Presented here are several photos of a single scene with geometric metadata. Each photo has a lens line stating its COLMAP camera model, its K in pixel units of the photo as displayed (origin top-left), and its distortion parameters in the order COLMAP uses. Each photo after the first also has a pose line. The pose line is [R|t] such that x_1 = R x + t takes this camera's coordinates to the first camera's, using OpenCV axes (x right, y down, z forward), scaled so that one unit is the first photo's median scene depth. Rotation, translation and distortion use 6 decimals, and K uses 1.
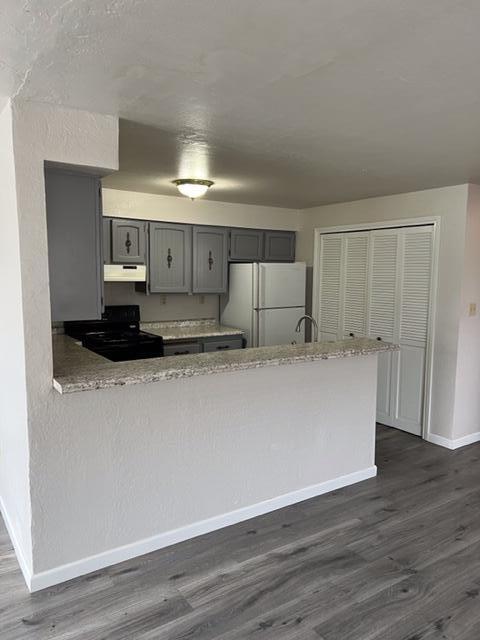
lens RADIAL K [[481.1, 0, 240.0], [0, 481.1, 320.0], [0, 0, 1]] dist [0.048412, -0.045724]
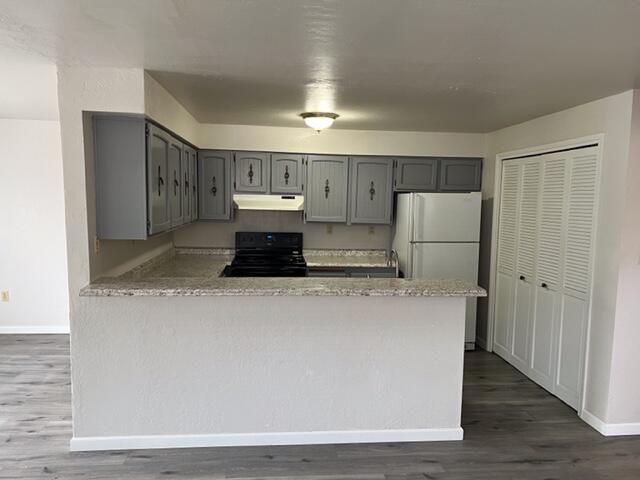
lens RADIAL K [[481.1, 0, 318.6], [0, 481.1, 244.7], [0, 0, 1]] dist [0.048412, -0.045724]
pose [[0.876925, 0.052633, -0.477736, 0.361204], [-0.059161, 0.998248, 0.001385, -0.008767], [0.476971, 0.027049, 0.878502, 0.089721]]
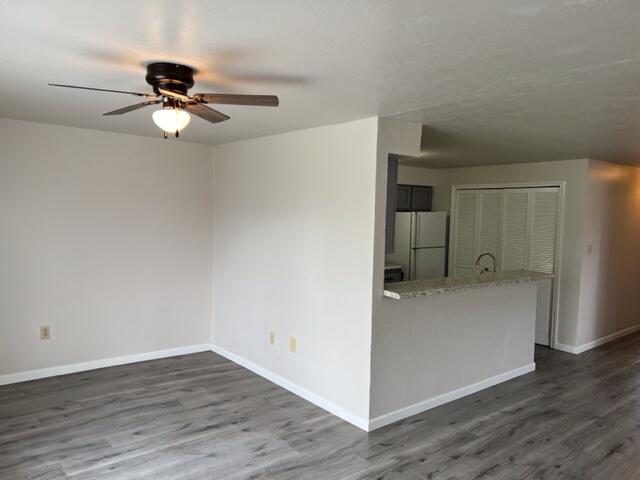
lens RADIAL K [[481.1, 0, 318.6], [0, 481.1, 244.7], [0, 0, 1]] dist [0.048412, -0.045724]
pose [[0.995555, 0.008301, 0.093810, -0.369077], [-0.004976, 0.999353, -0.035621, 0.015052], [-0.094045, 0.034996, 0.994953, -0.258744]]
